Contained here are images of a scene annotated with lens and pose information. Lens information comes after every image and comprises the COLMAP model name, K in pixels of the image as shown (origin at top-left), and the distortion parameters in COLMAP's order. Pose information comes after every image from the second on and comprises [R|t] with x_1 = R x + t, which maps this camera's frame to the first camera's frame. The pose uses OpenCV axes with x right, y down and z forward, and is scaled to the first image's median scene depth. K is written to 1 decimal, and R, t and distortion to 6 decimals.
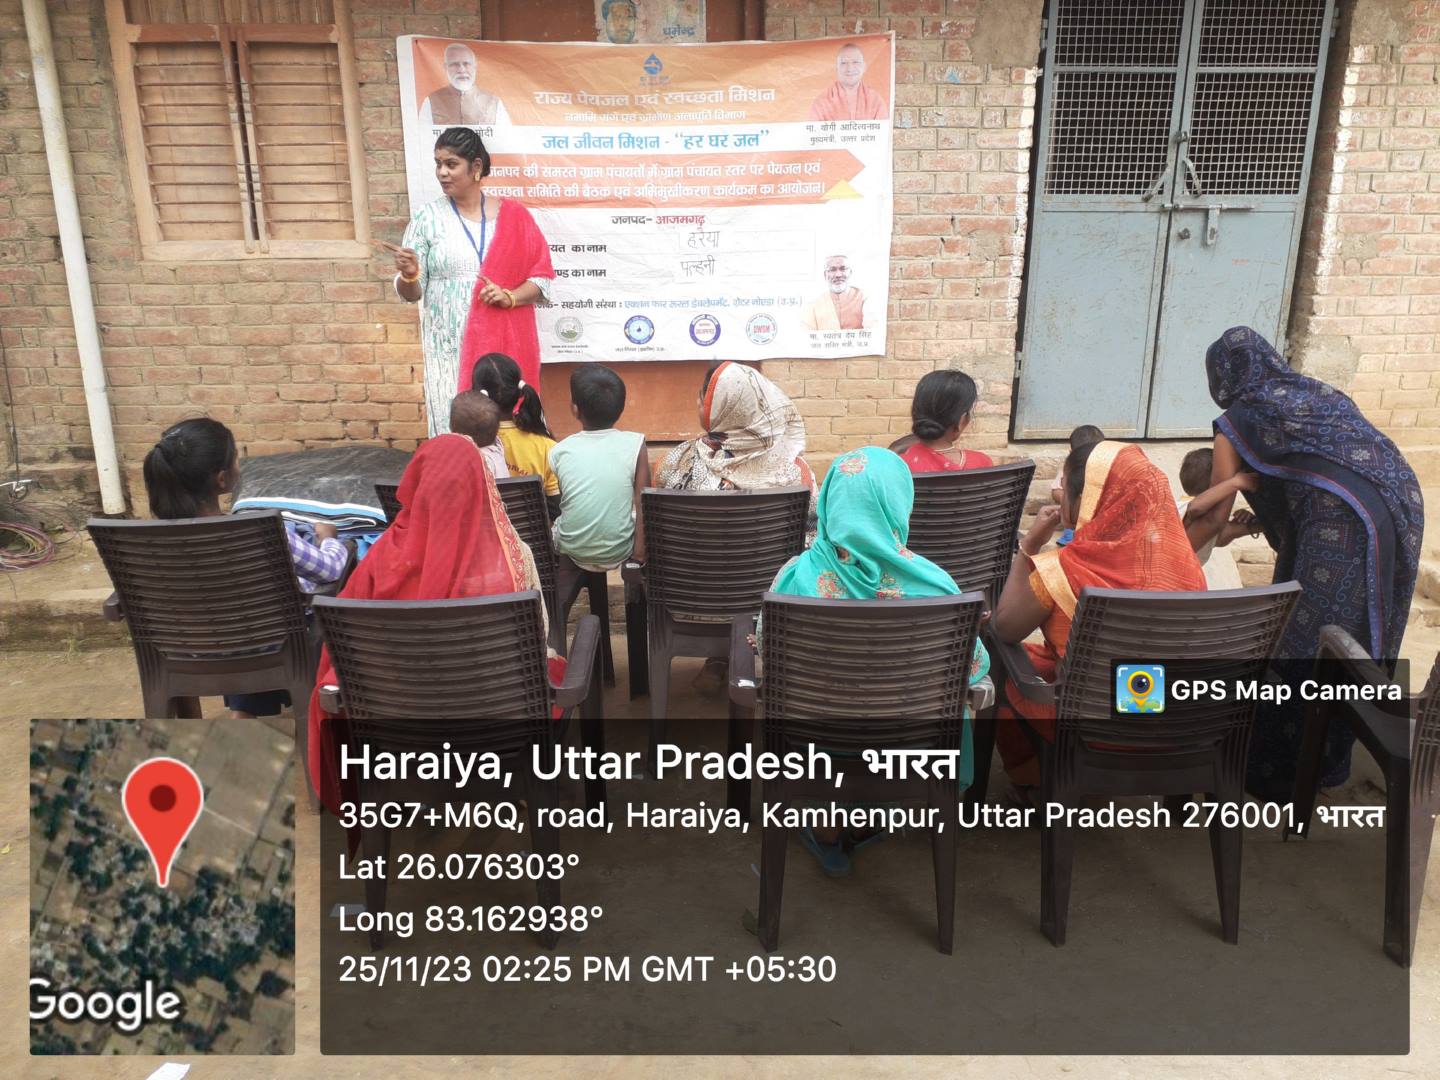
lens RADIAL K [[1137.8, 0, 722.1], [0, 1137.8, 535.7], [0, 0, 1]] dist [-0.022356, 0.071205]
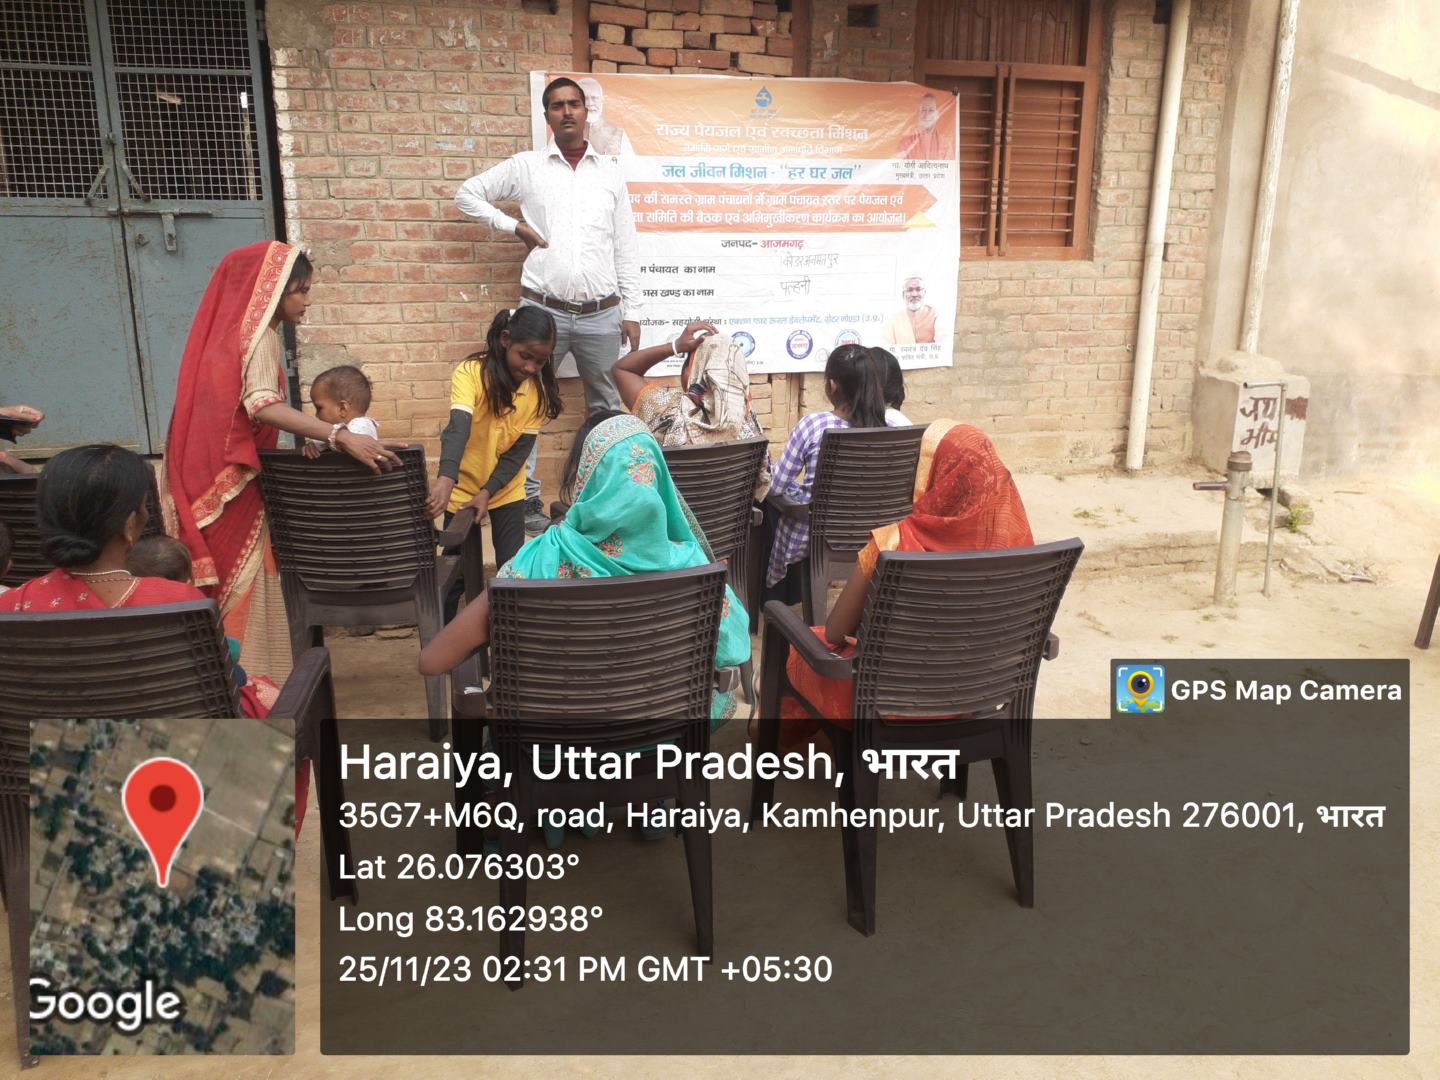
lens RADIAL K [[1146.8, 0, 720.0], [0, 1146.8, 540.0], [0, 0, 1]] dist [-0.022310, 0.069791]
pose [[0.999983, -0.001348, -0.005704, 0.917068], [0.001379, 0.999984, 0.005412, -0.013370], [0.005697, -0.005420, 0.999969, 0.021129]]
